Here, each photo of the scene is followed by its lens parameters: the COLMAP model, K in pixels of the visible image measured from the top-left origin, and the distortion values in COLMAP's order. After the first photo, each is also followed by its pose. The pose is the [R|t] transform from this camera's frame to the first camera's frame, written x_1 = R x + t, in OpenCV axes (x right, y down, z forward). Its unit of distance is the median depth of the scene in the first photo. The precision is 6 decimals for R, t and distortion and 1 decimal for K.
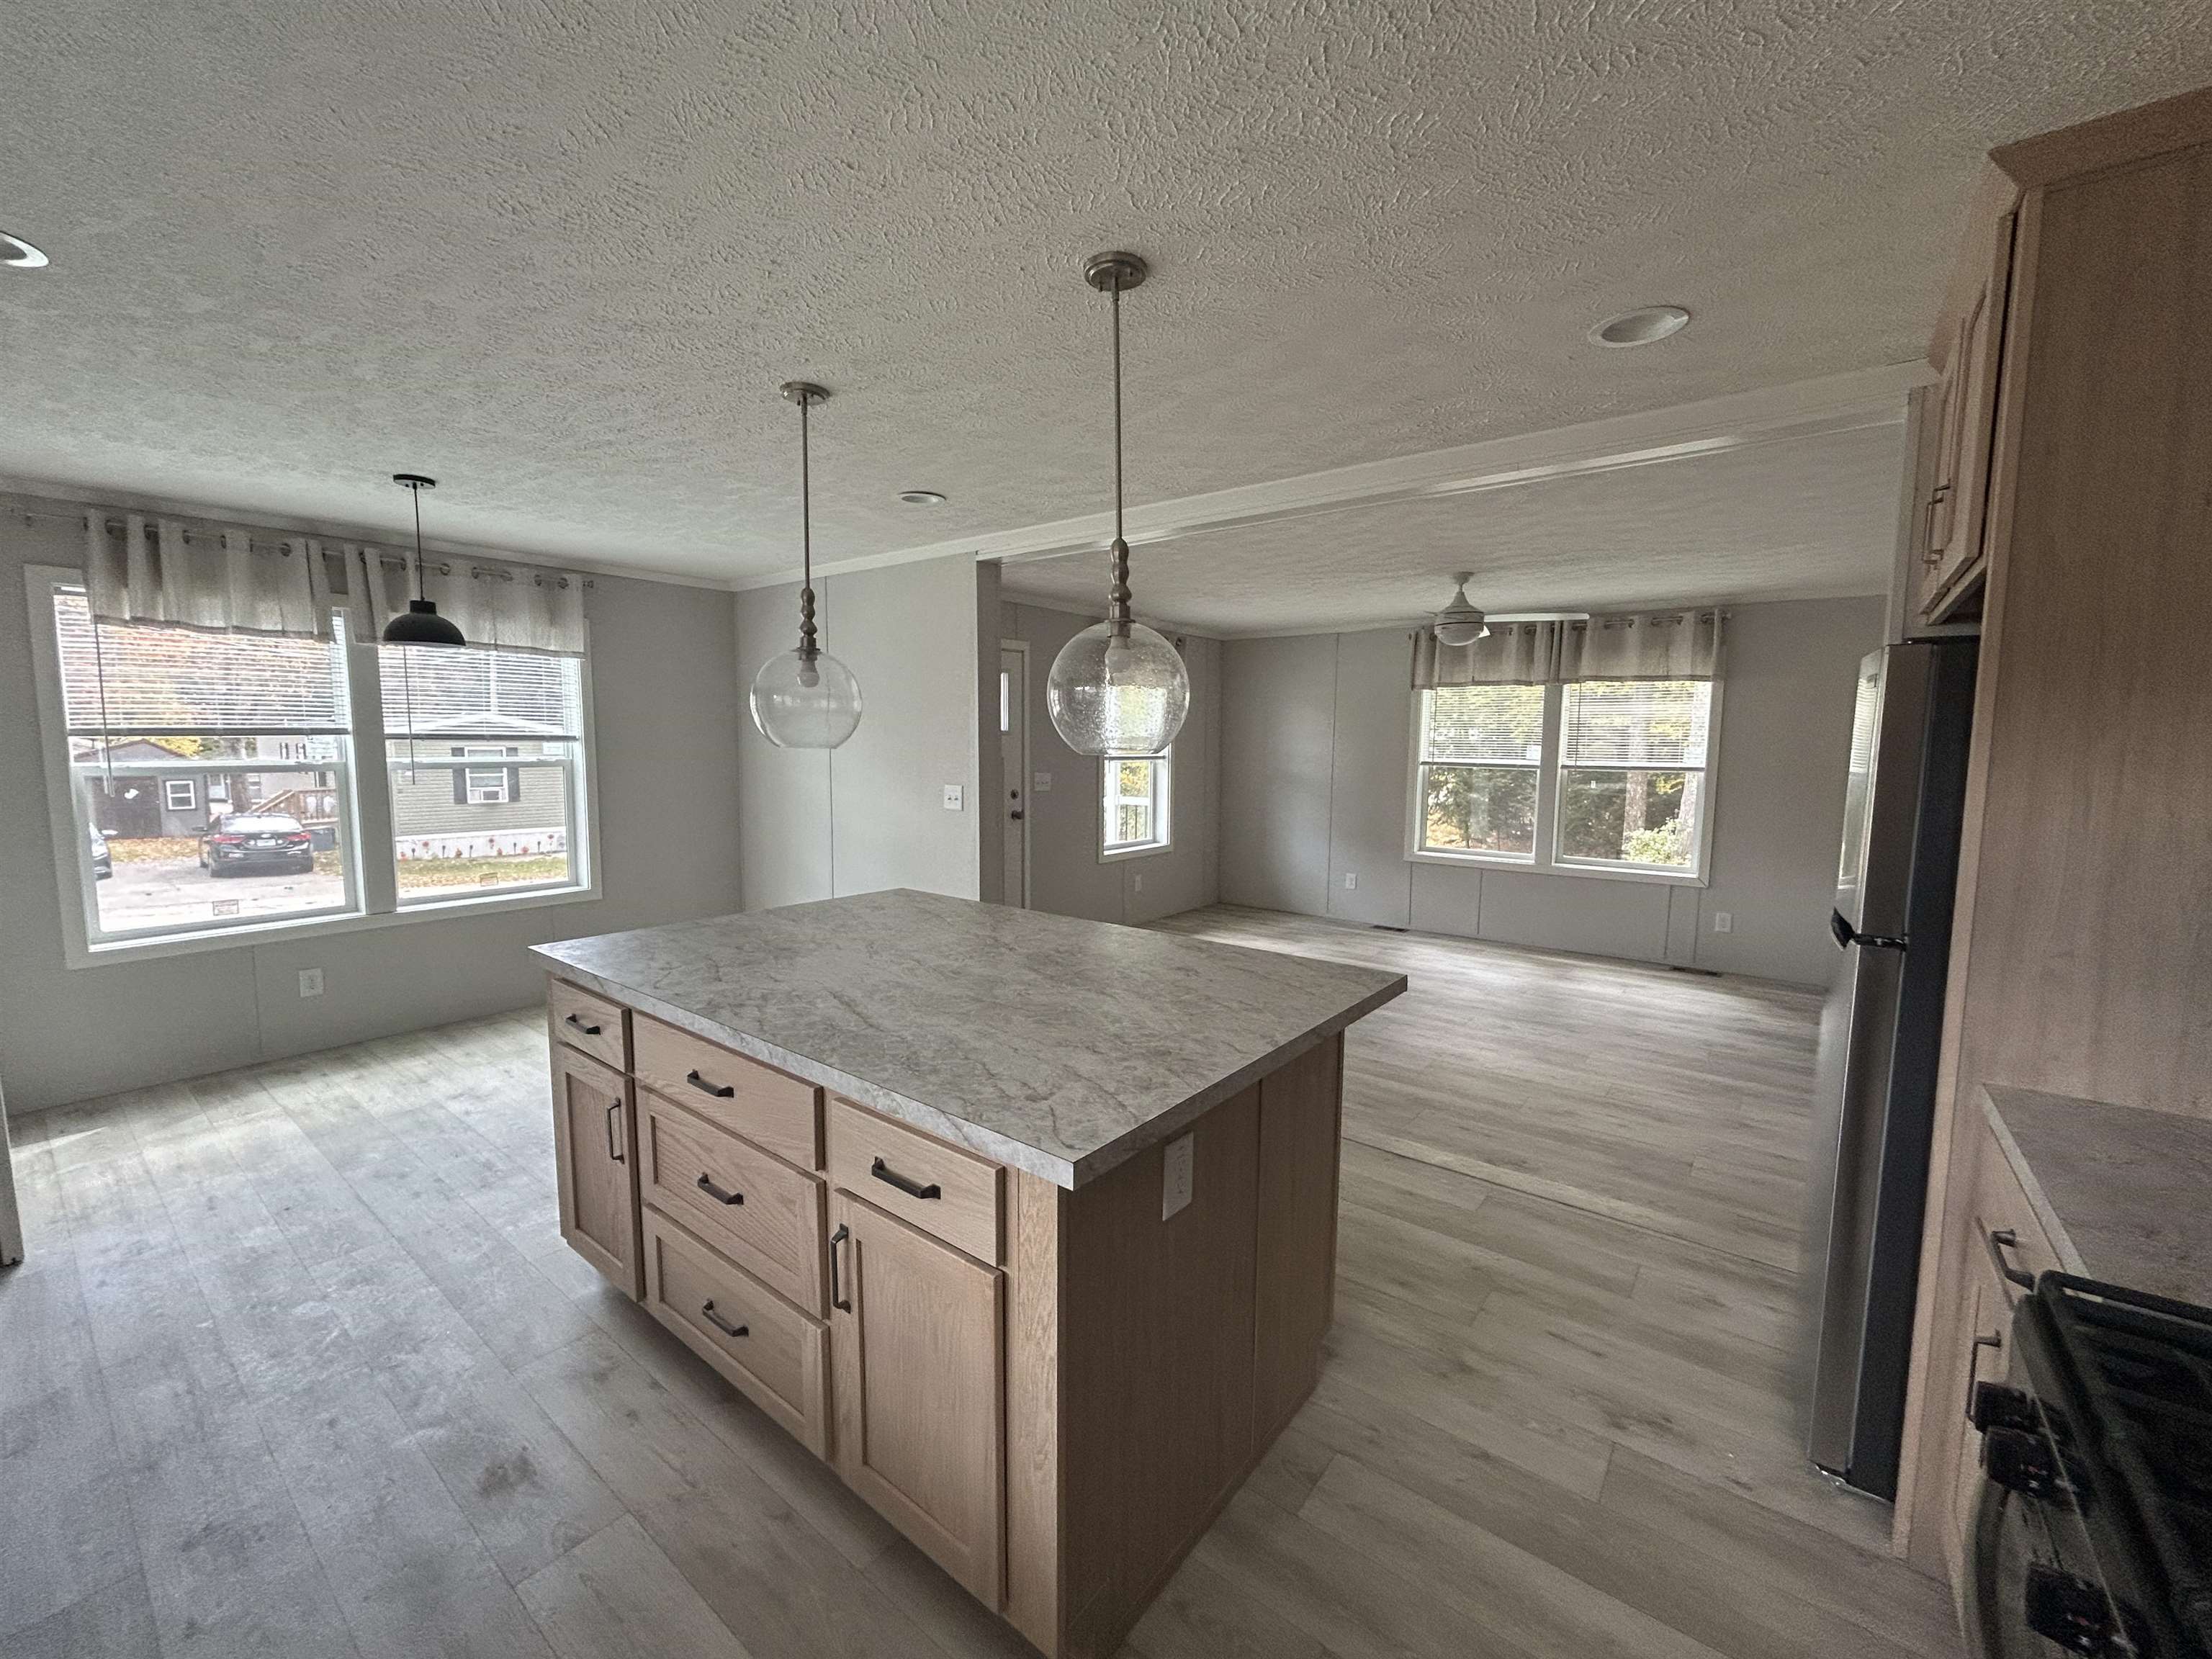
lens RADIAL K [[887.6, 0, 1099.7], [0, 887.6, 827.1], [0, 0, 1]] dist [-0.001135, -0.000271]
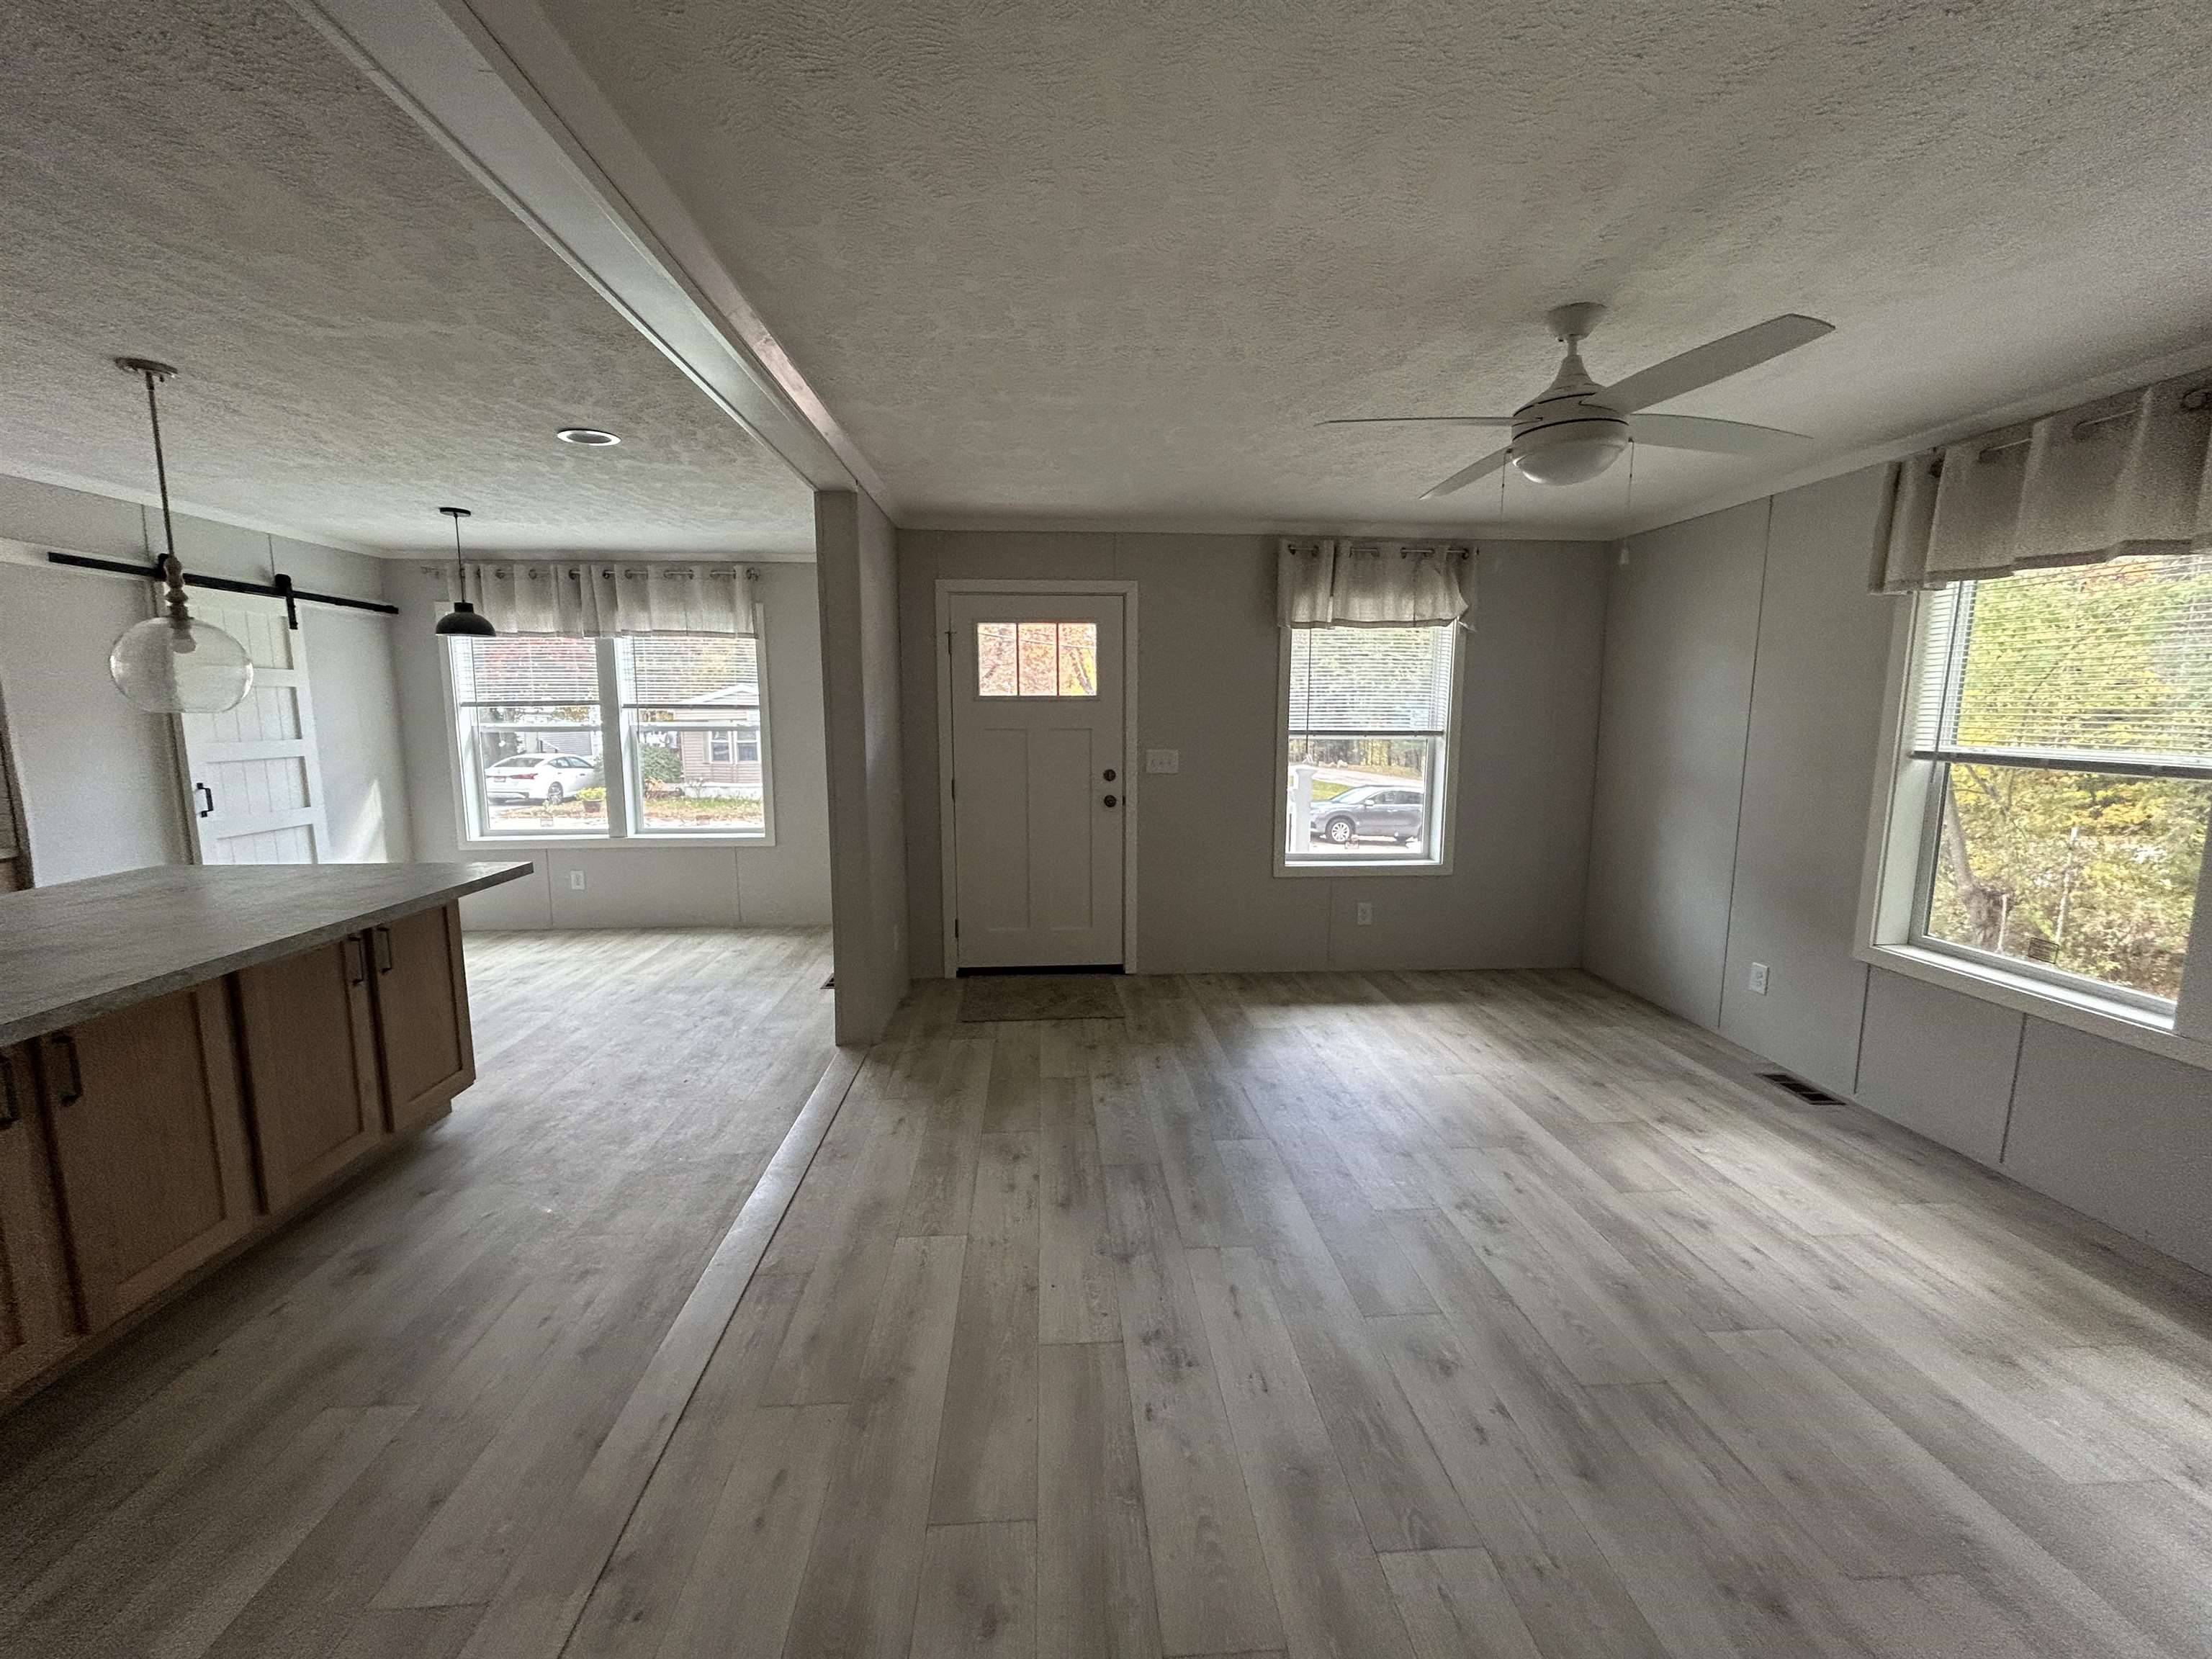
lens RADIAL K [[887.6, 0, 1099.7], [0, 887.6, 827.1], [0, 0, 1]] dist [-0.001135, -0.000271]
pose [[0.671333, 0.094317, -0.735130, 0.495901], [-0.070892, 0.995494, 0.062982, -0.040086], [0.737757, 0.009833, 0.674995, 0.453452]]
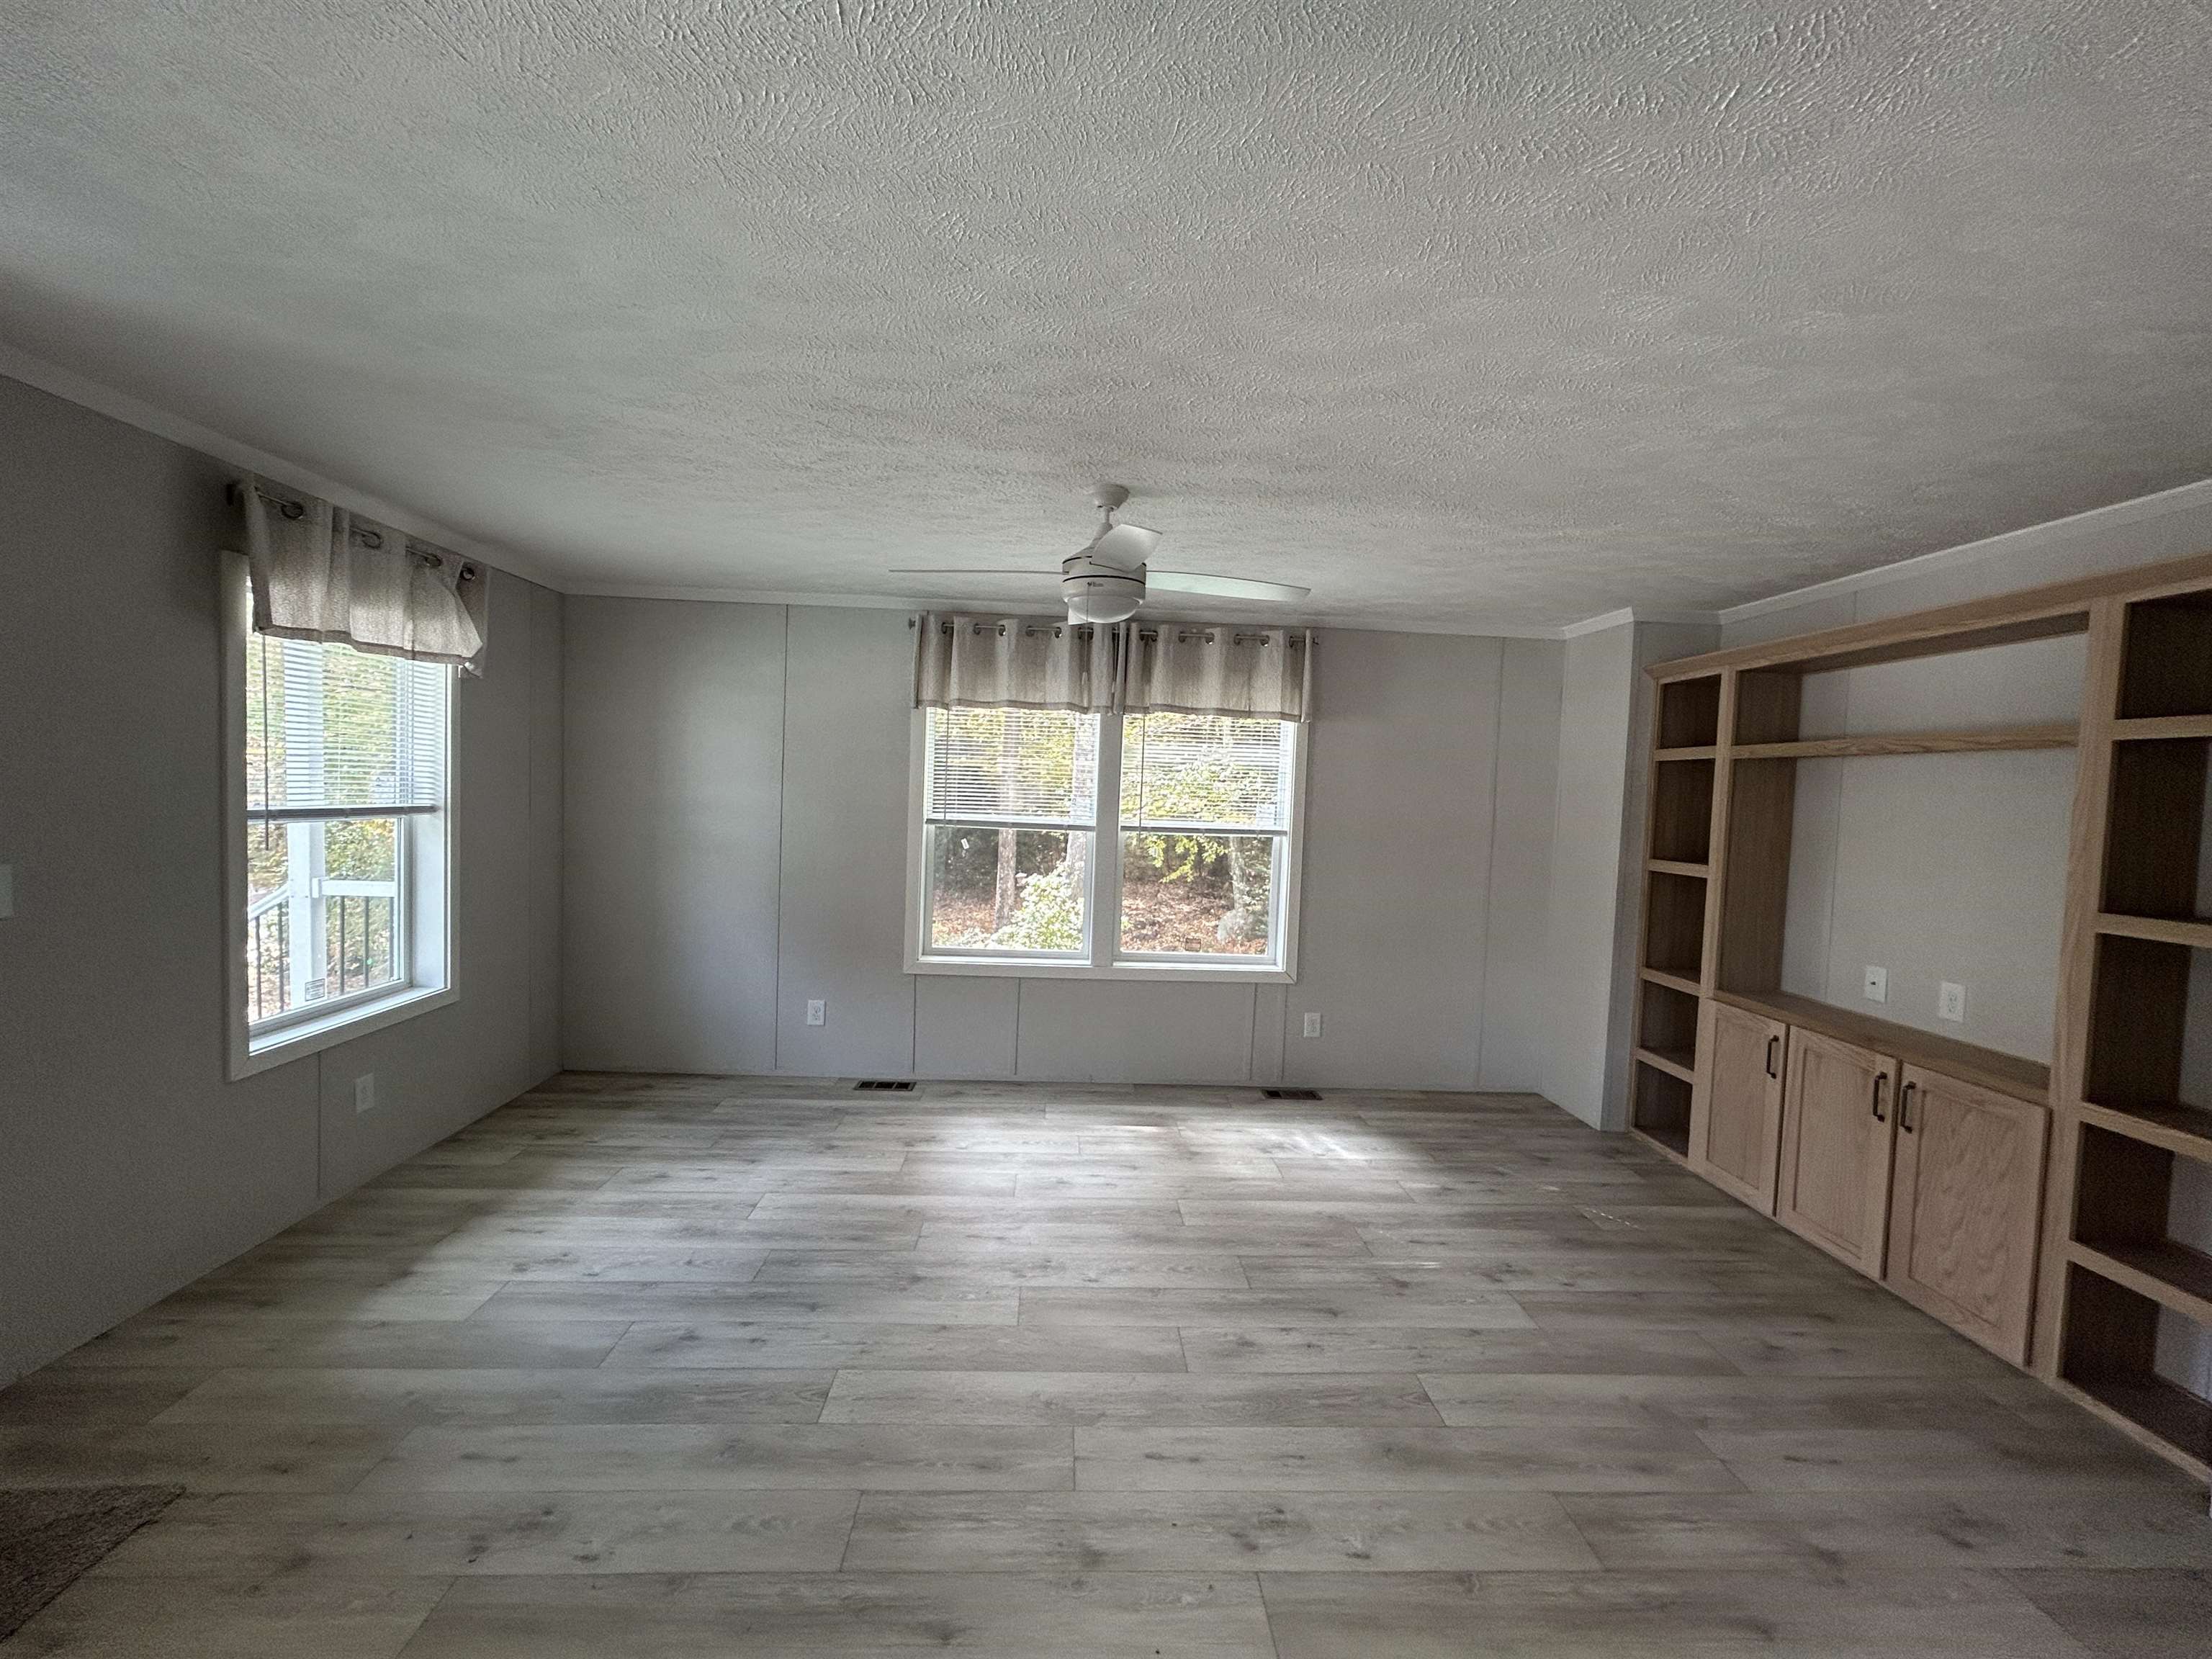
lens RADIAL K [[891.5, 0, 1099.8], [0, 891.5, 829.5], [0, 0, 1]] dist [-0.000957, 0.000000]
pose [[0.757587, -0.010677, 0.652647, 0.038778], [0.034832, 0.999103, -0.024088, -0.054271], [-0.651805, 0.040982, 0.757279, 0.500956]]
